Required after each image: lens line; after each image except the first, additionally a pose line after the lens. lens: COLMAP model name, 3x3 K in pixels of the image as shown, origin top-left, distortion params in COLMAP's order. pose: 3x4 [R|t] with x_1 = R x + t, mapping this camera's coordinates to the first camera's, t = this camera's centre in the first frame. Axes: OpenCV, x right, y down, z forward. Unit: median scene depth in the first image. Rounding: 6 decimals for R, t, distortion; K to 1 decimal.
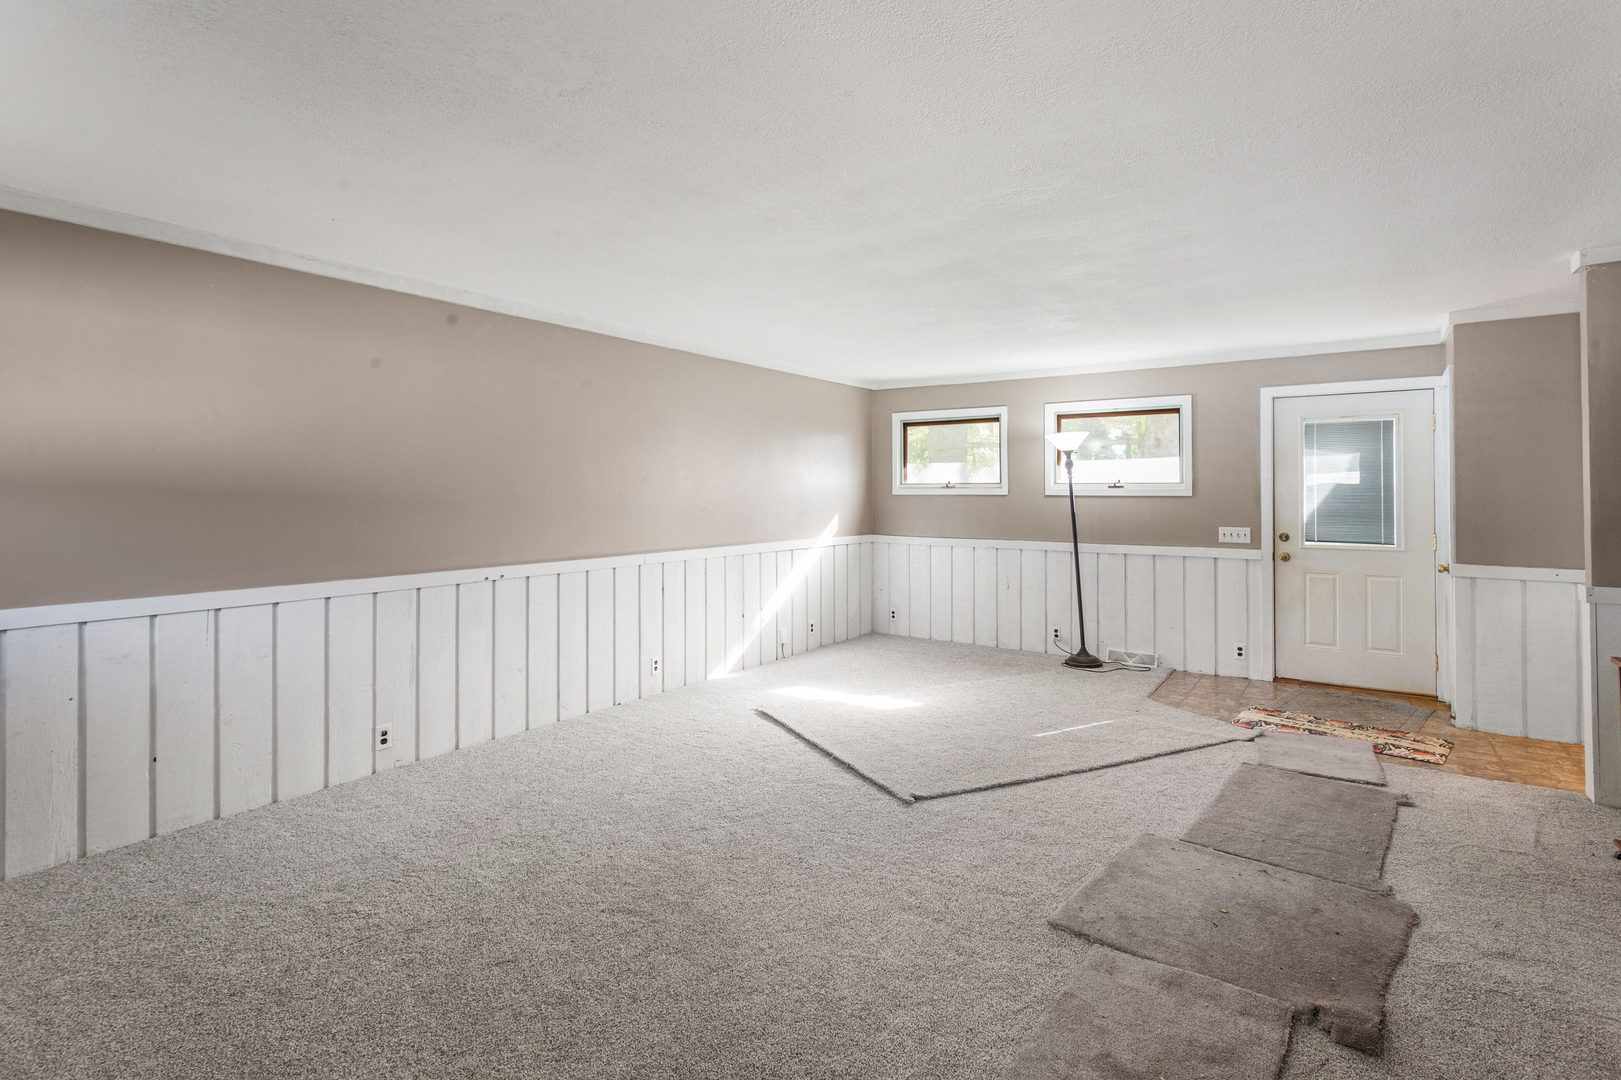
lens RADIAL K [[790.6, 0, 802.8], [0, 790.6, 489.2], [0, 0, 1]] dist [0.003337, -0.000434]
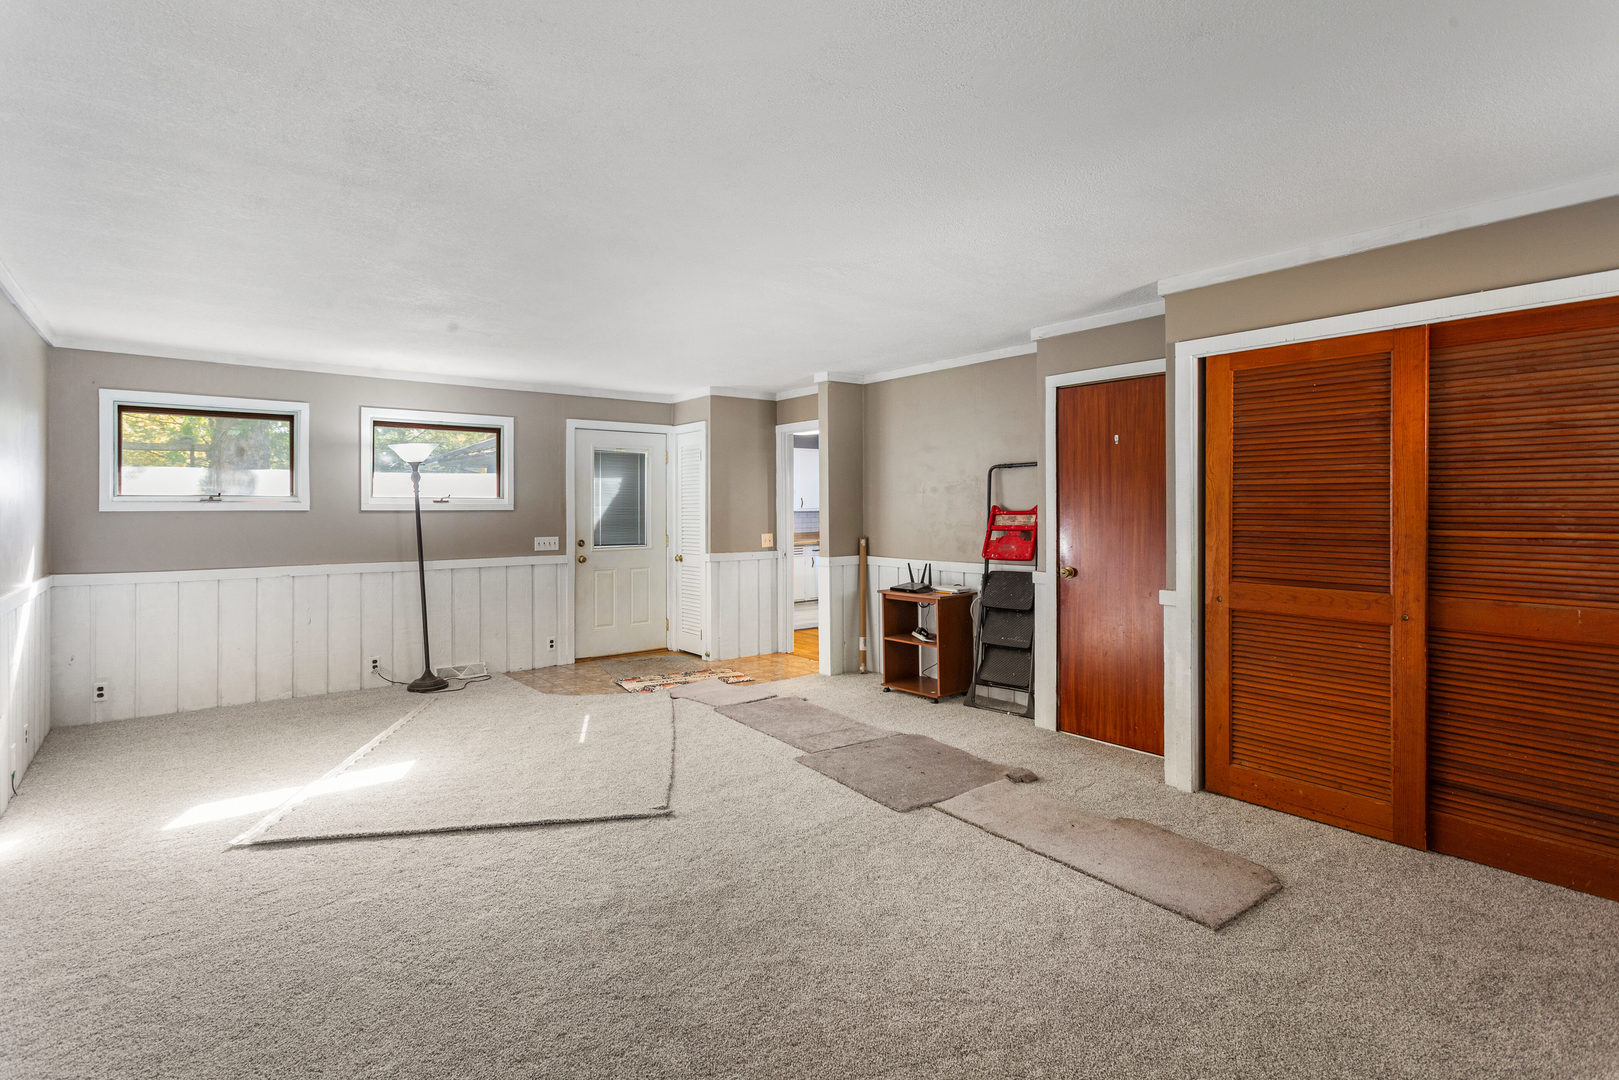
lens RADIAL K [[789.6, 0, 793.9], [0, 789.6, 504.2], [0, 0, 1]] dist [0.003337, -0.000434]
pose [[0.292731, 0.001696, 0.956193, -0.427346], [-0.001430, 0.999998, -0.001336, 0.001145], [-0.956194, -0.000976, 0.292733, 0.302387]]
